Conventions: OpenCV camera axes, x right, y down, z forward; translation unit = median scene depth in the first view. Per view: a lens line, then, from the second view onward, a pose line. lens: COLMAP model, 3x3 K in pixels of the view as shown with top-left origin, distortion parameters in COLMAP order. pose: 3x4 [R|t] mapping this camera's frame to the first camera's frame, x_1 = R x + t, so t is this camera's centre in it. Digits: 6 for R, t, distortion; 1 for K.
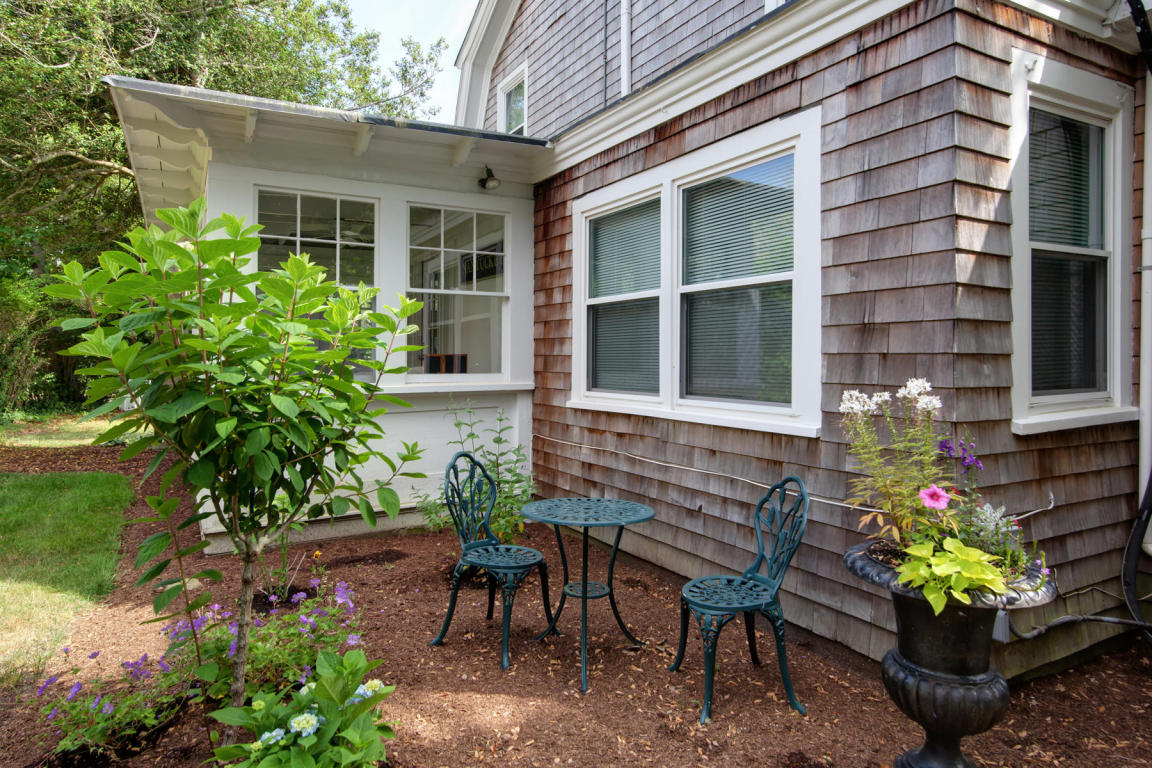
lens RADIAL K [[708.7, 0, 577.3], [0, 708.7, 373.6], [0, 0, 1]] dist [-0.001594, 0.000093]
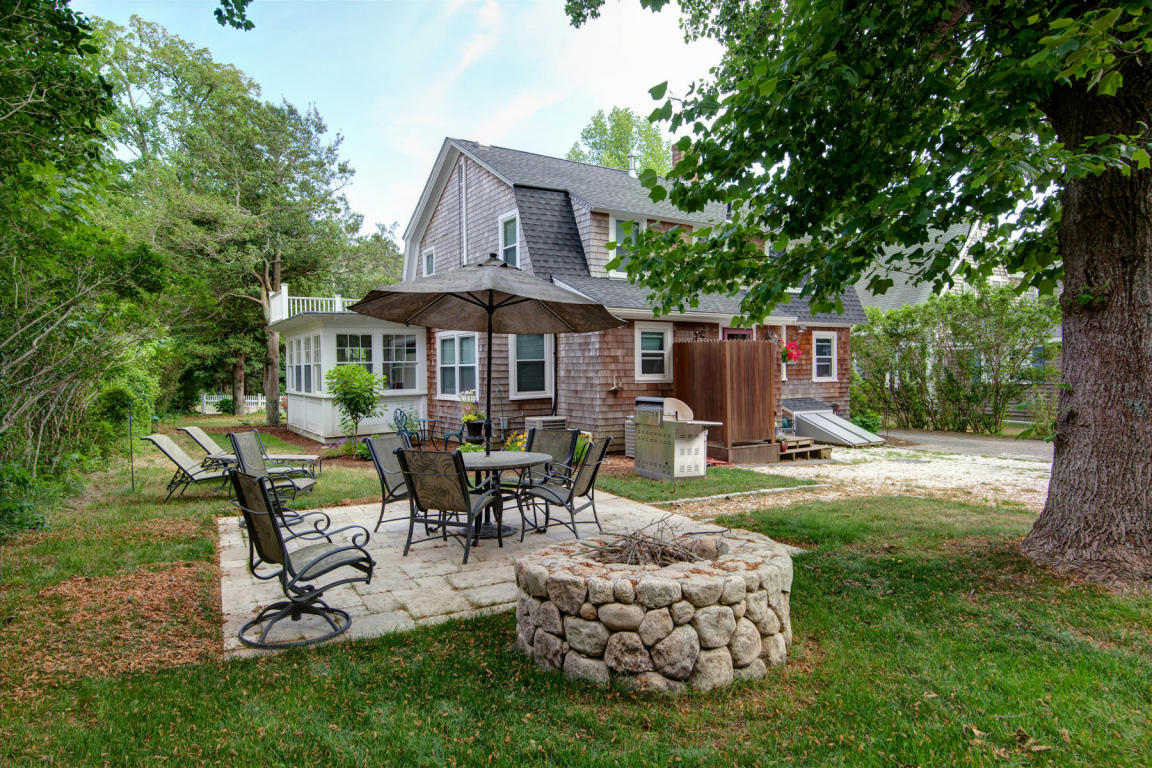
lens RADIAL K [[708.7, 0, 573.7], [0, 708.7, 383.7], [0, 0, 1]] dist [-0.001594, 0.000093]
pose [[0.999210, -0.021012, 0.033735, 0.475731], [0.020931, 0.999777, 0.002752, -0.016473], [-0.033785, -0.002043, 0.999427, -2.074458]]
